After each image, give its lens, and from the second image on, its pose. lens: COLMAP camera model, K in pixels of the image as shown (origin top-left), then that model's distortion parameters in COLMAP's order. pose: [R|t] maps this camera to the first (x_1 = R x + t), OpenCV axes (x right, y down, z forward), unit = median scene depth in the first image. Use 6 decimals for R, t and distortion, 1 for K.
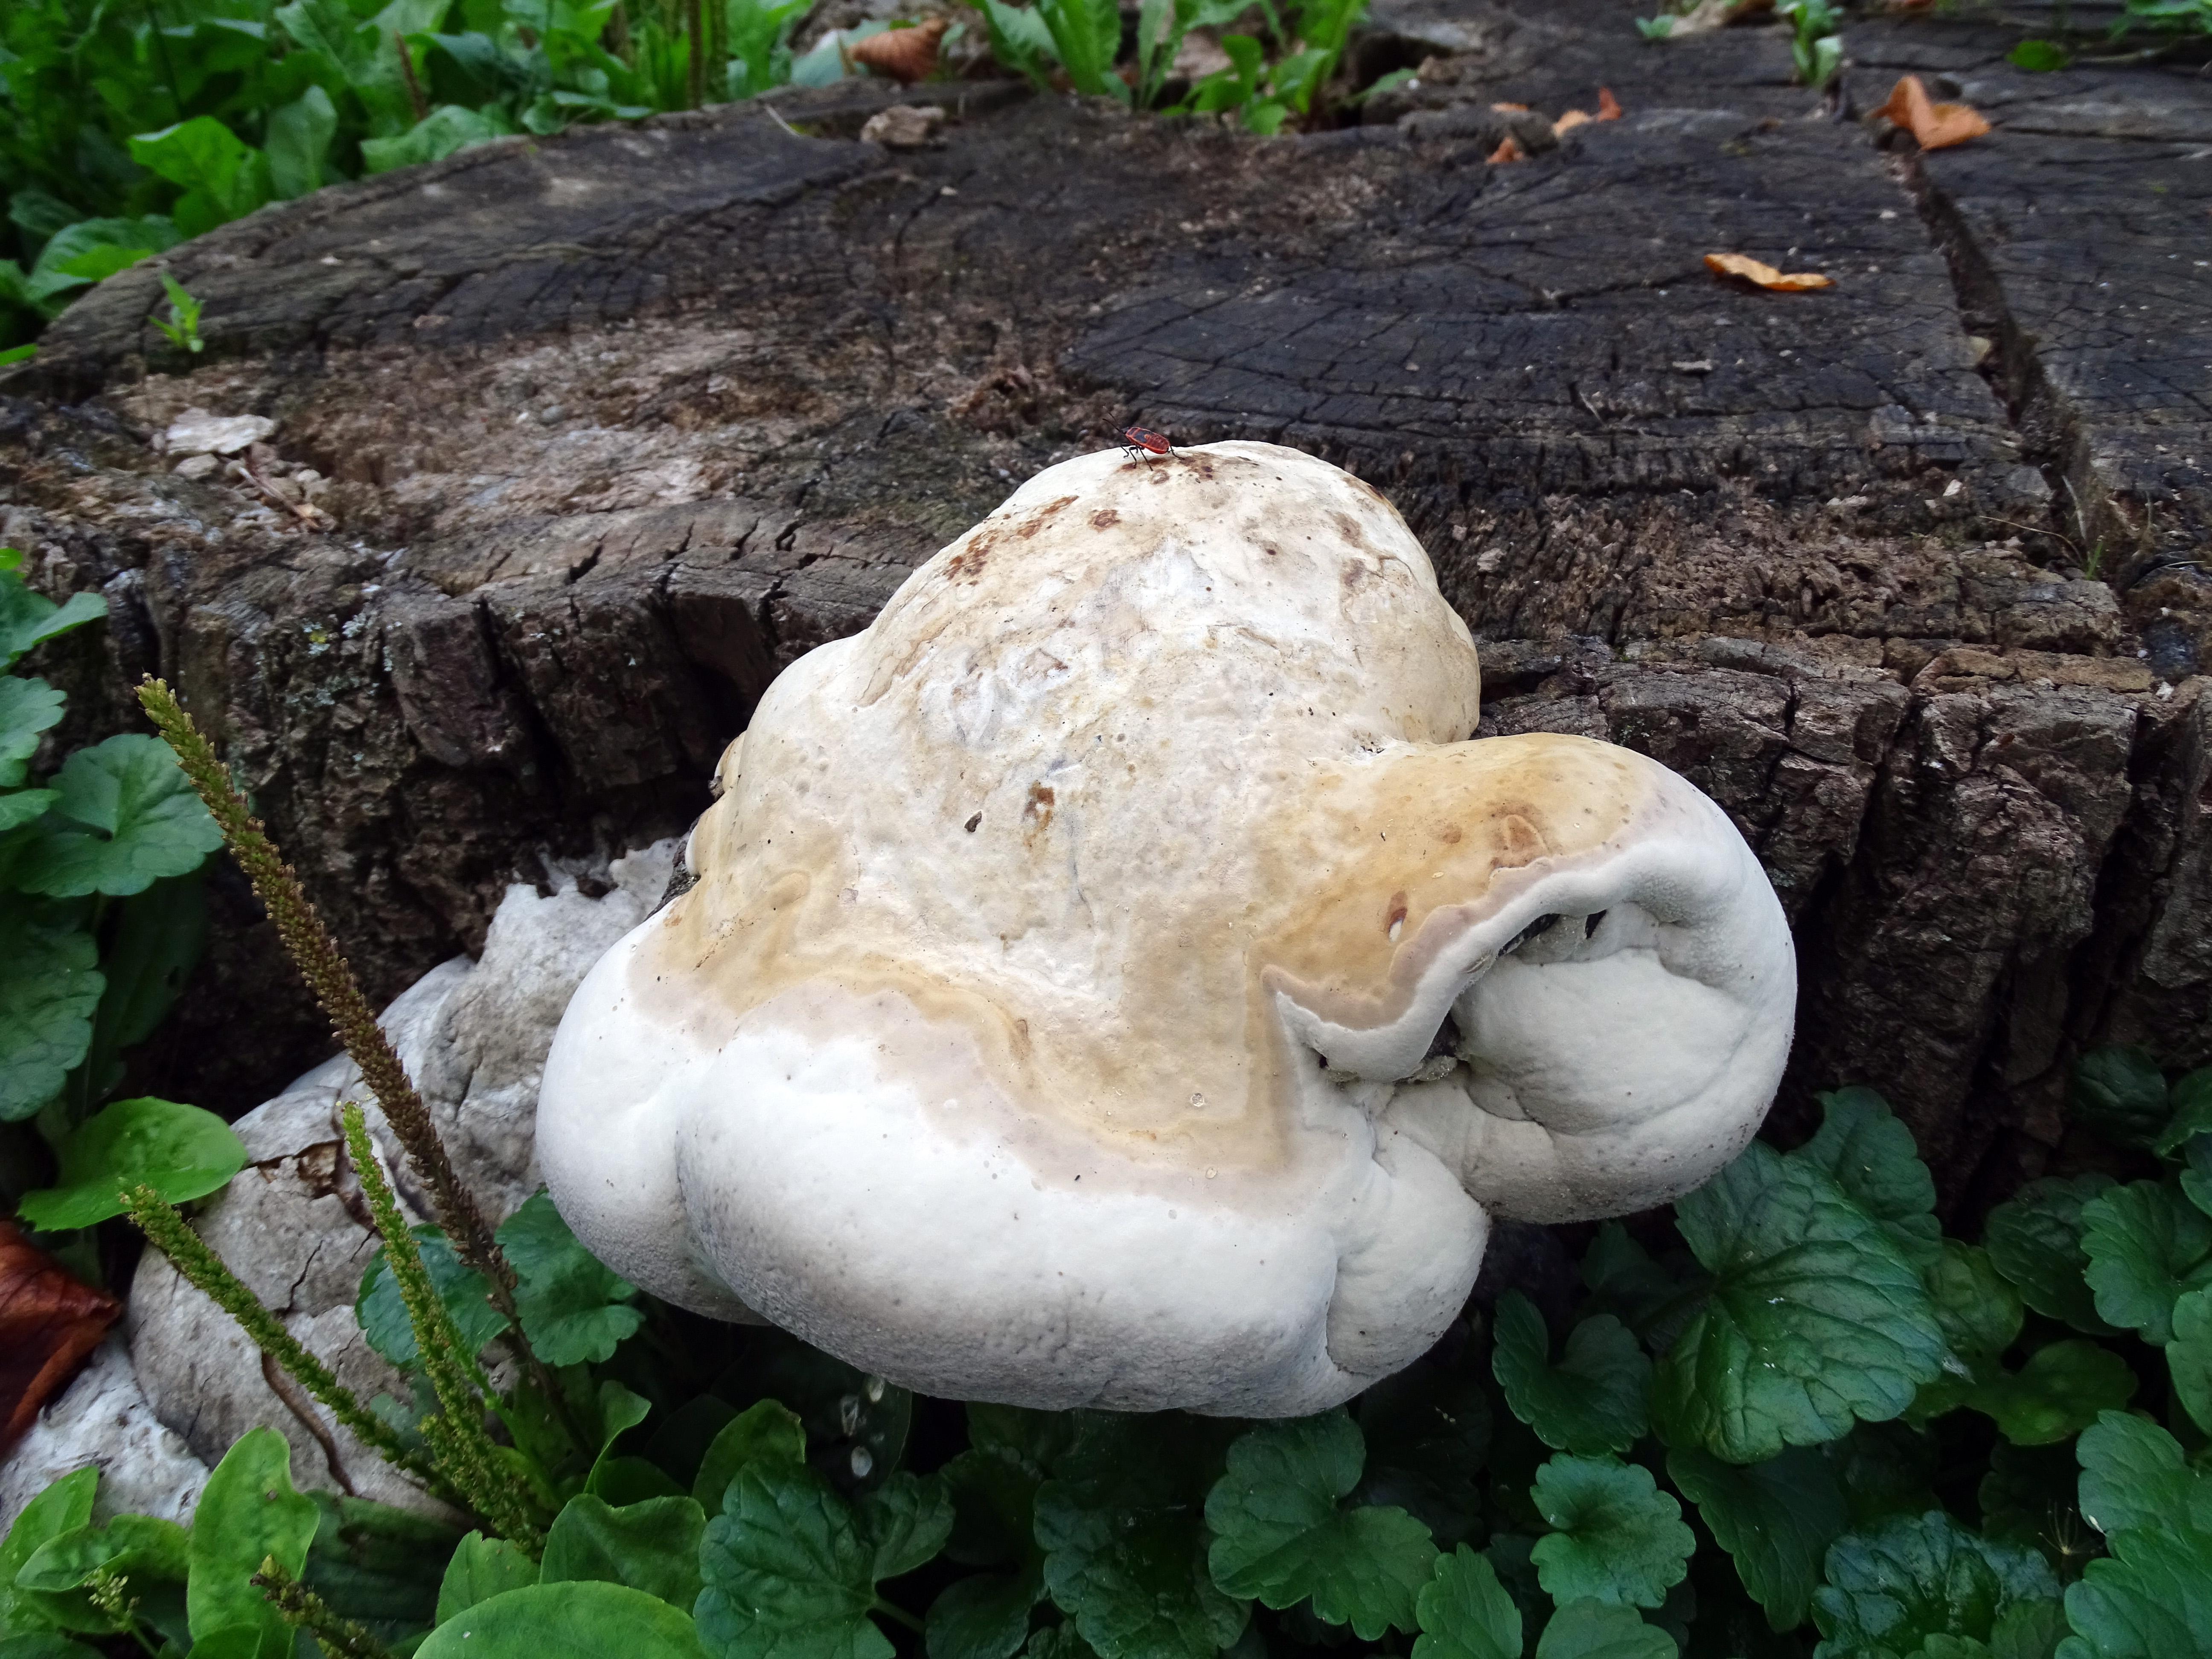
lens RADIAL K [[1606.5, 0, 1108.1], [0, 1606.5, 829.1], [0, 0, 1]] dist [-0.007316, -0.005379]
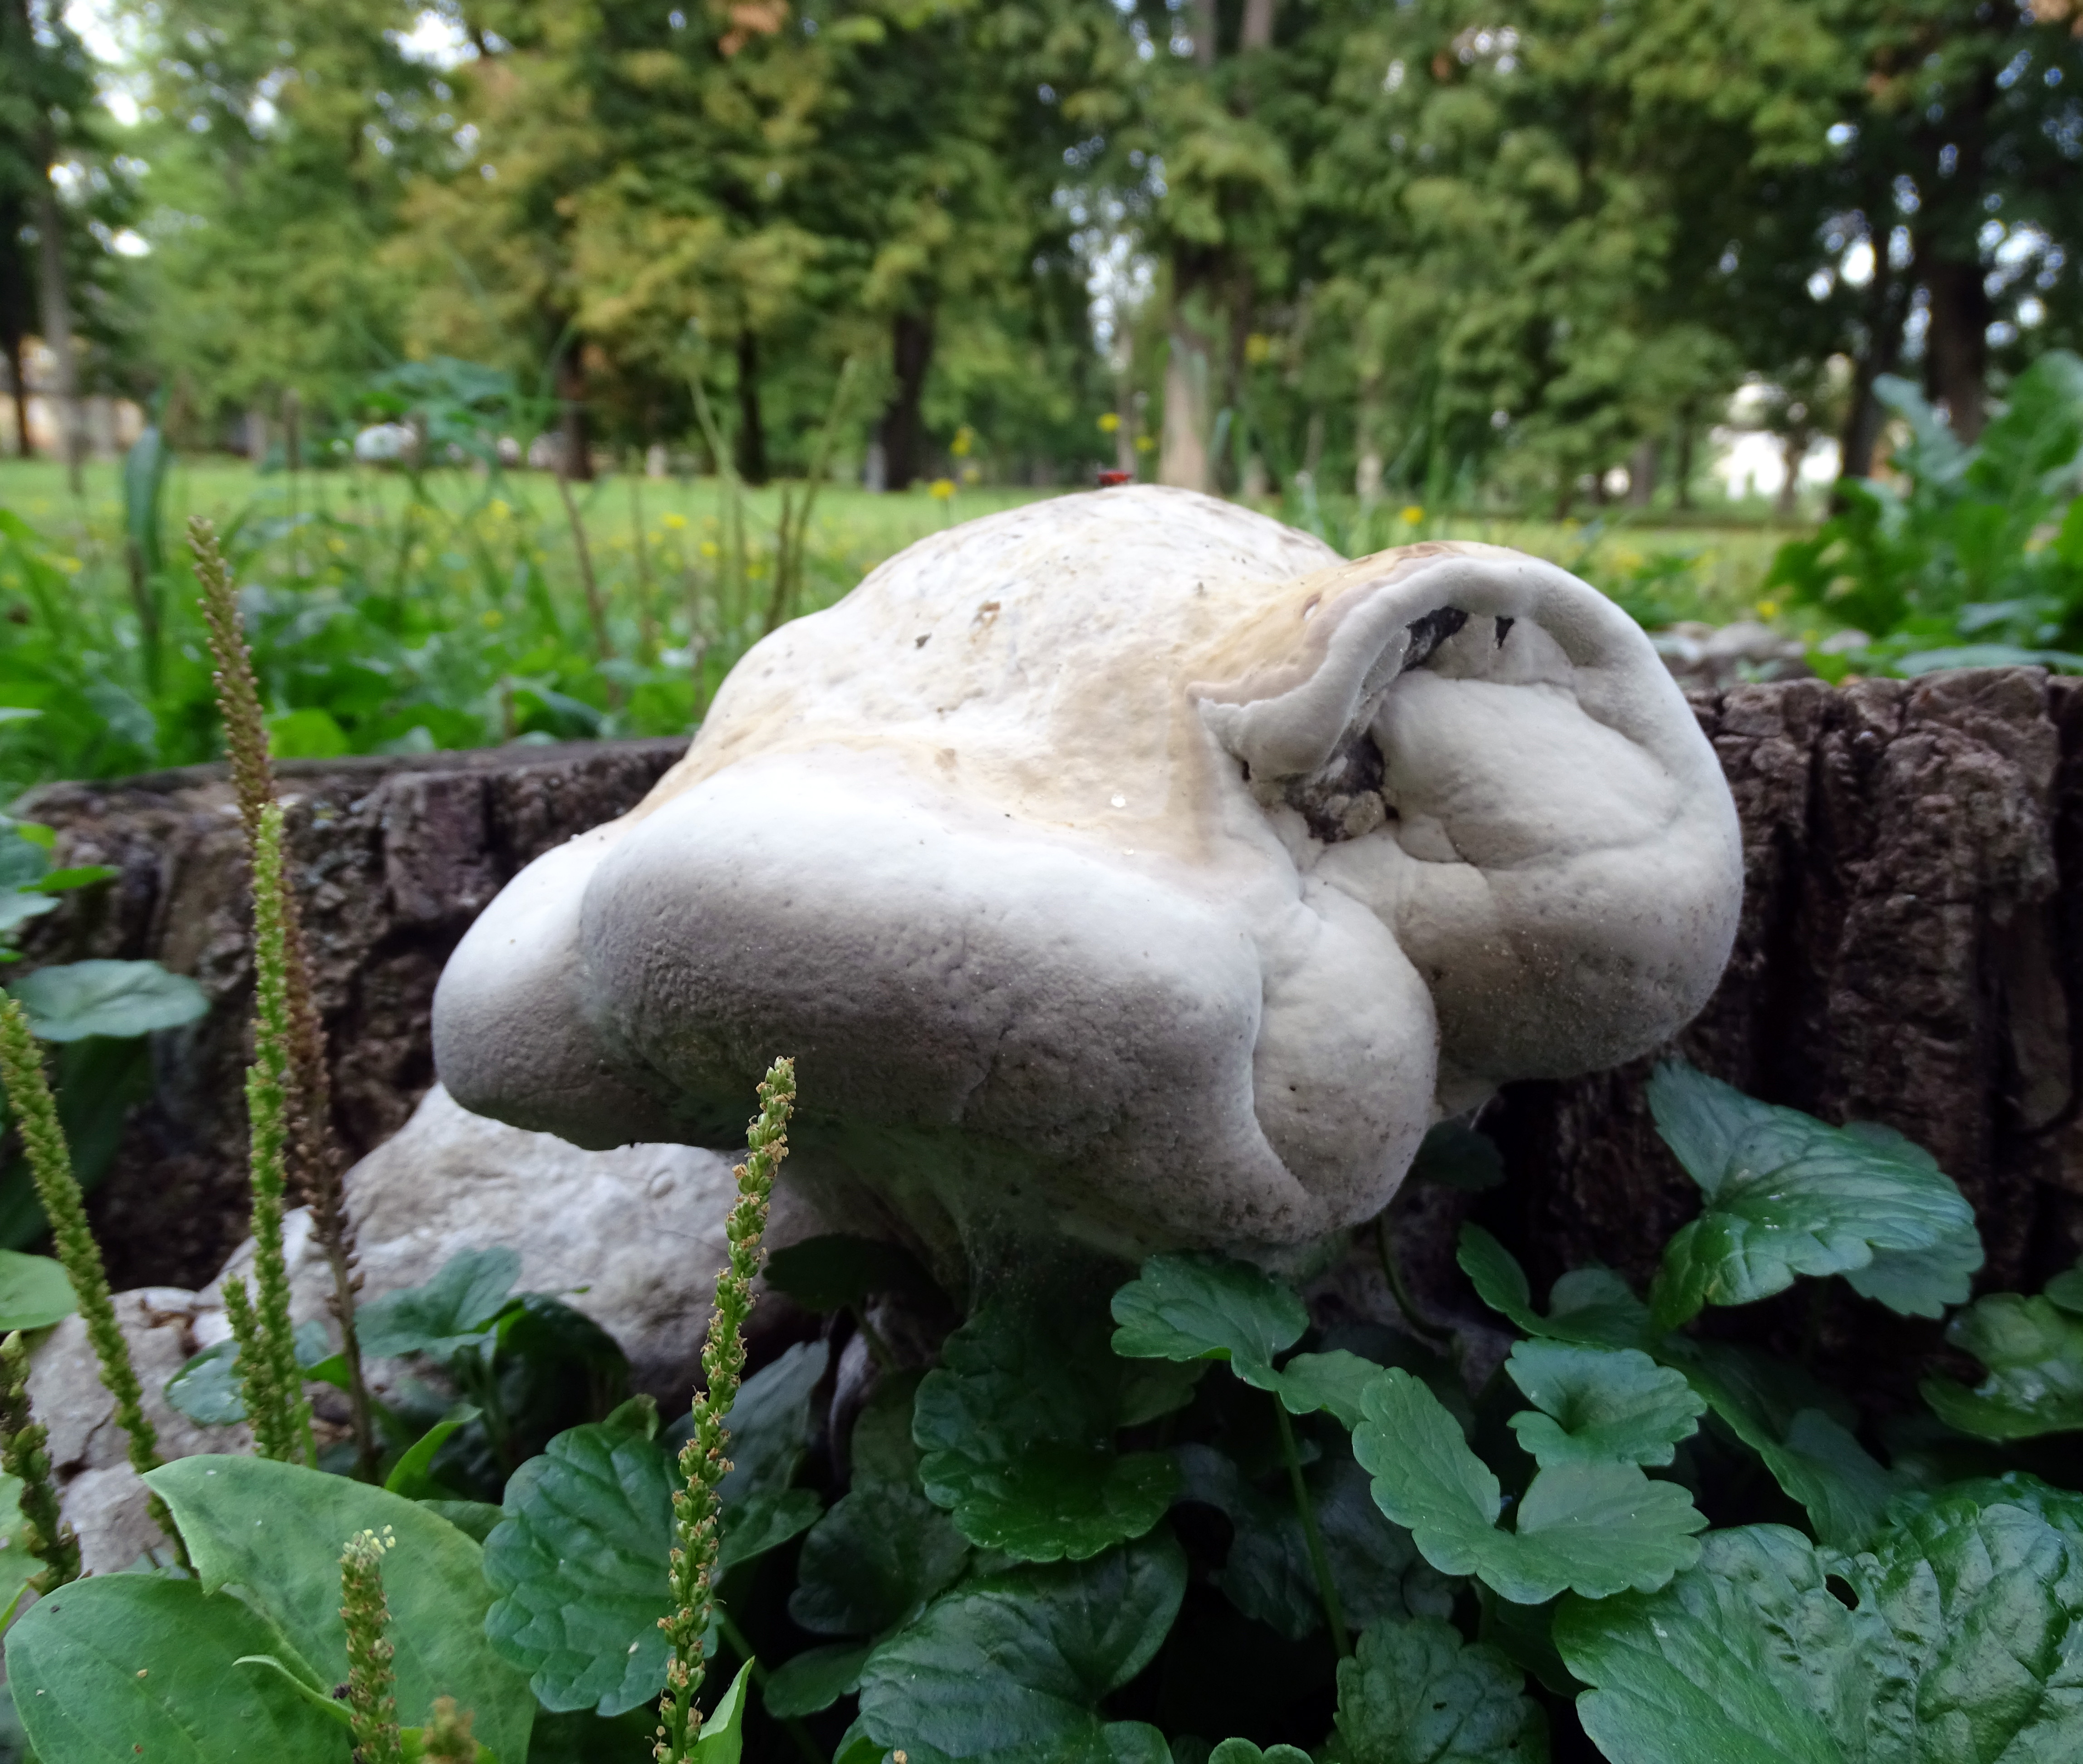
lens RADIAL K [[1712.6, 0, 1097.6], [0, 1712.6, 868.2], [0, 0, 1]] dist [-0.012774, -0.001524]
pose [[0.998577, 0.038307, -0.037104, 0.078829], [-0.051679, 0.866830, -0.495918, 0.684973], [0.013166, 0.497130, 0.867576, 0.099375]]
